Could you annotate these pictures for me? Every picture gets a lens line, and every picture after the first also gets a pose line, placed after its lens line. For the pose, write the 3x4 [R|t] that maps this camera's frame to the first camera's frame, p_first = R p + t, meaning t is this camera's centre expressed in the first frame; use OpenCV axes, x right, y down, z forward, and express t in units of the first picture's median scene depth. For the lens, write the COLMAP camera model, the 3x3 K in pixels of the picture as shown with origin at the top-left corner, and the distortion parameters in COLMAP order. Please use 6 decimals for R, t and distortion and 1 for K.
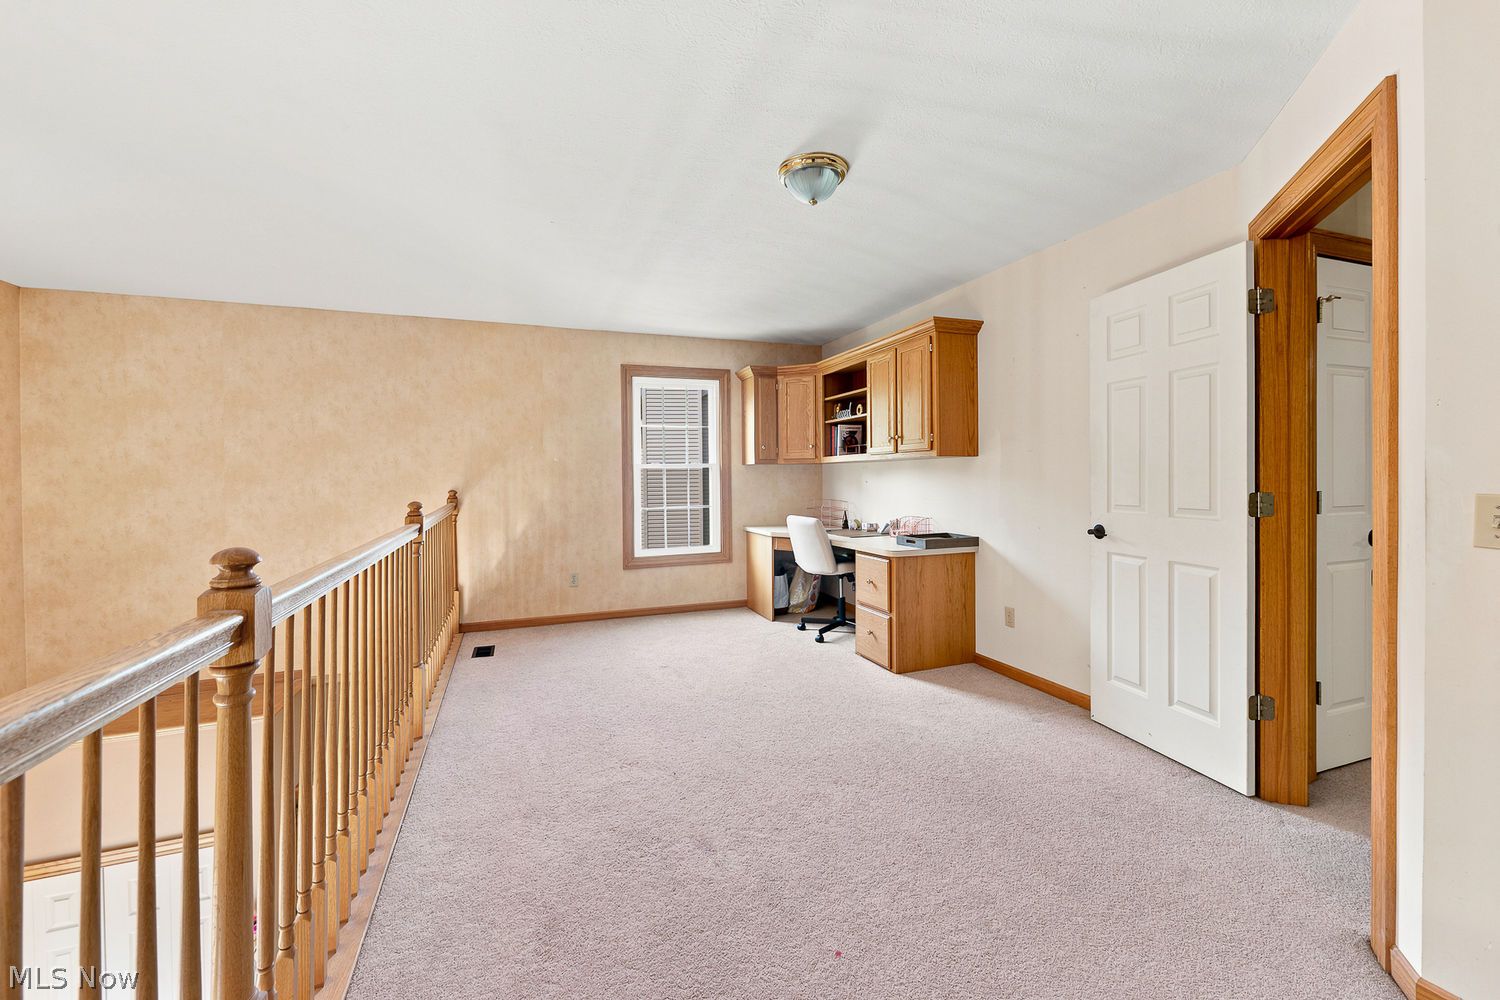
lens RADIAL K [[613.6, 0, 750.7], [0, 613.6, 473.2], [0, 0, 1]] dist [-0.001246, 0.000009]
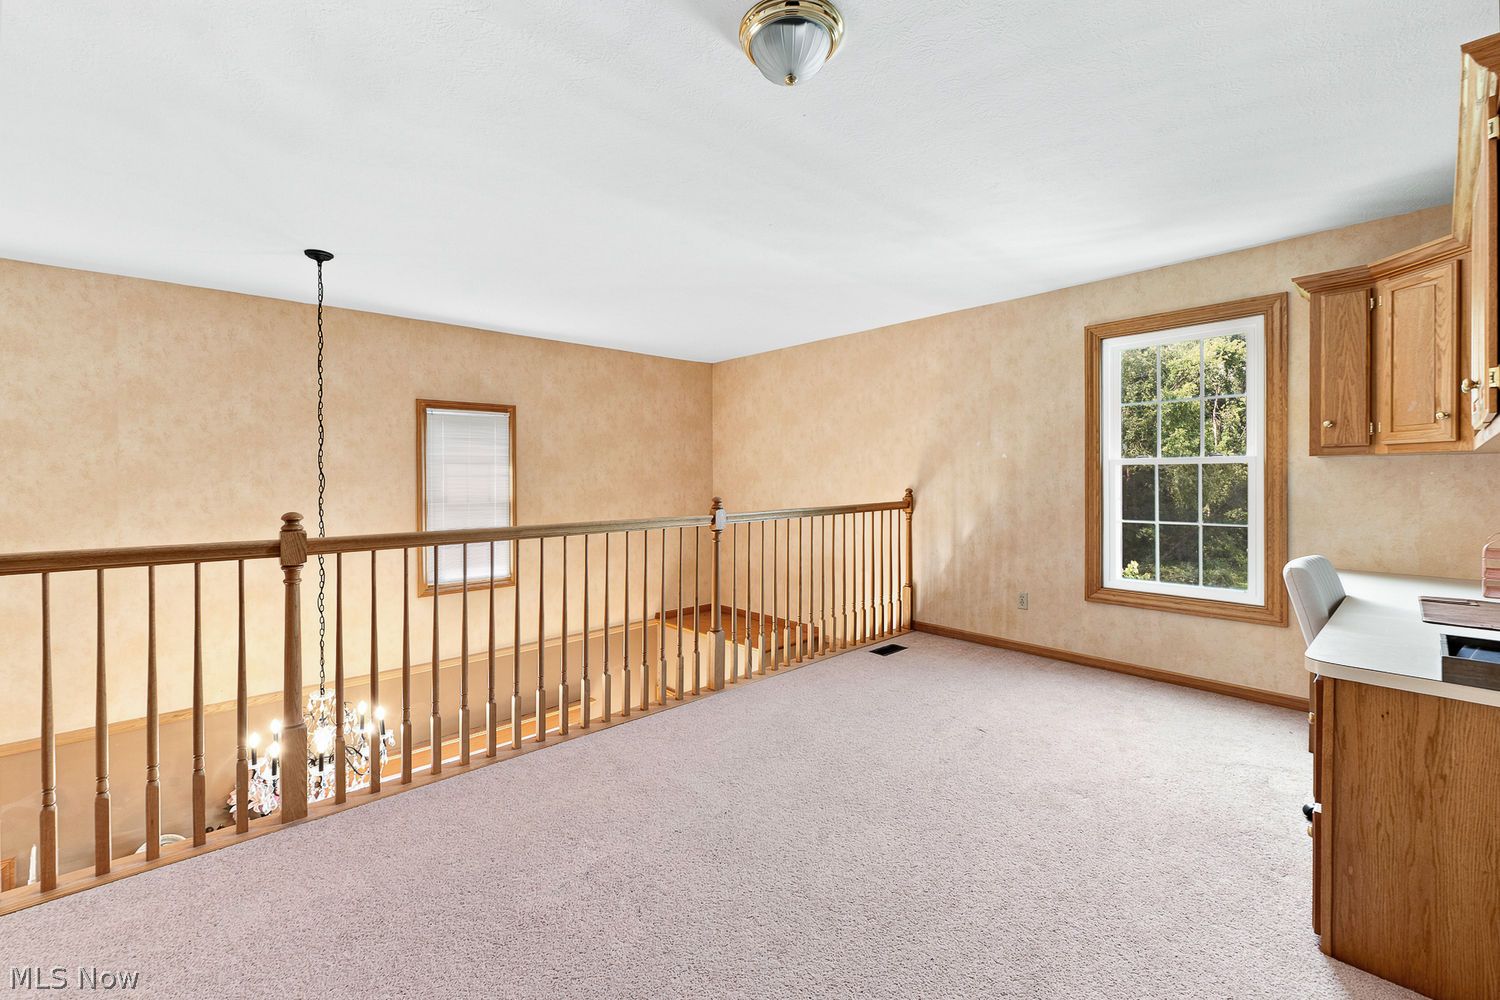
lens RADIAL K [[613.6, 0, 722.9], [0, 613.6, 473.2], [0, 0, 1]] dist [-0.001246, 0.000009]
pose [[0.355420, 0.004243, -0.934697, 0.344685], [0.004538, 0.999970, 0.006265, -0.005598], [0.934696, -0.006468, 0.355390, 0.329920]]
